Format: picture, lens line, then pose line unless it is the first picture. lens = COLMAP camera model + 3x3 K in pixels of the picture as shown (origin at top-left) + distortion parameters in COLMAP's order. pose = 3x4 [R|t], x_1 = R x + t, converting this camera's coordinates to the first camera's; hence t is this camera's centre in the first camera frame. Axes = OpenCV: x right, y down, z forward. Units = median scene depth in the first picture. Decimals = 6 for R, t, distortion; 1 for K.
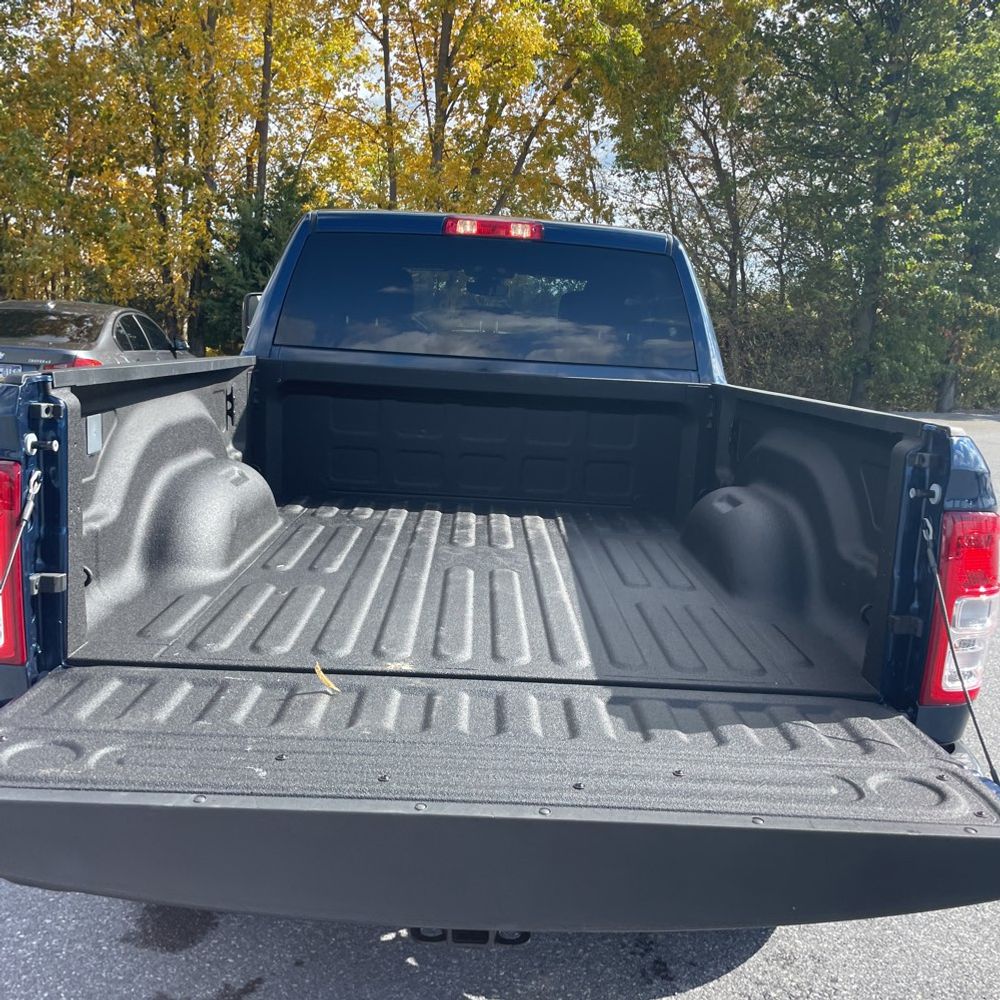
lens RADIAL K [[923.3, 0, 500.0], [0, 923.3, 500.0], [0, 0, 1]] dist [0.087893, -0.094931]
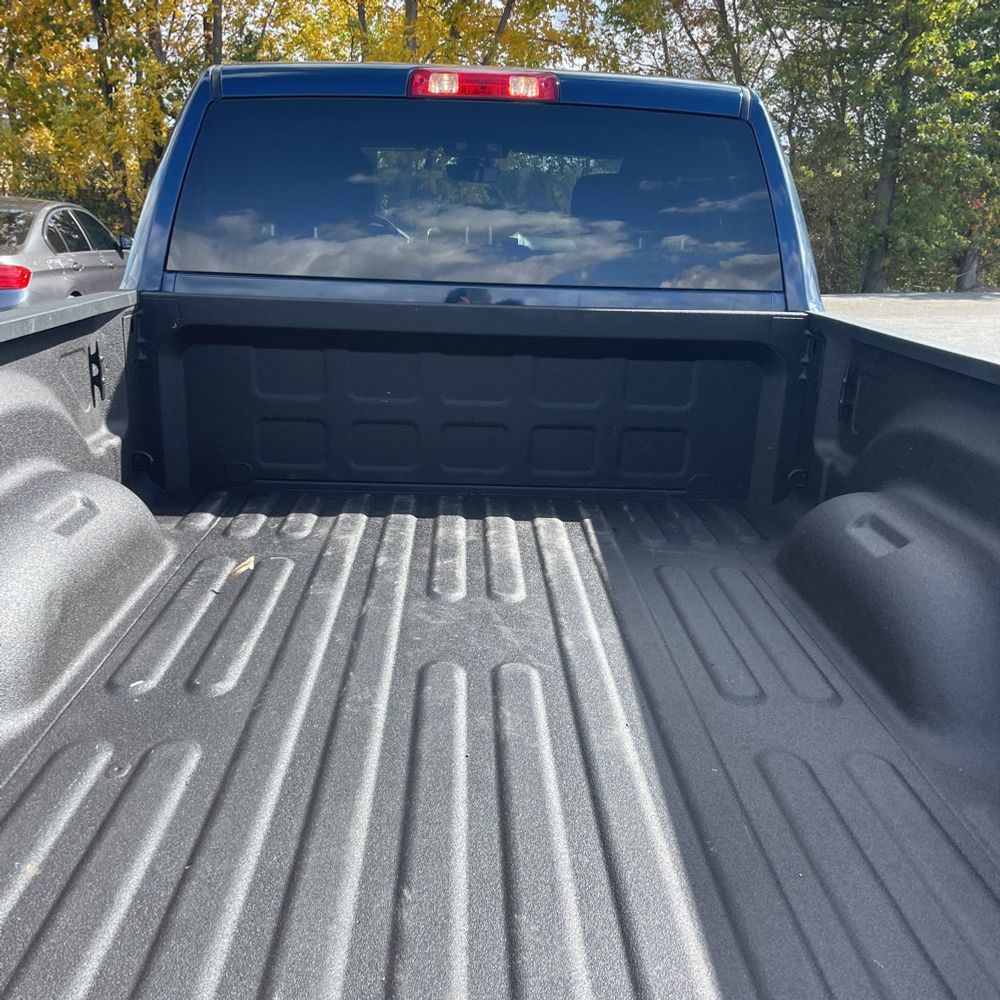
lens RADIAL K [[938.6, 0, 468.8], [0, 938.6, 495.3], [0, 0, 1]] dist [0.082253, -0.097632]
pose [[0.999576, -0.018435, -0.022525, -0.008157], [0.020828, 0.993588, 0.111126, -0.082822], [0.020332, -0.111548, 0.993551, 0.317802]]
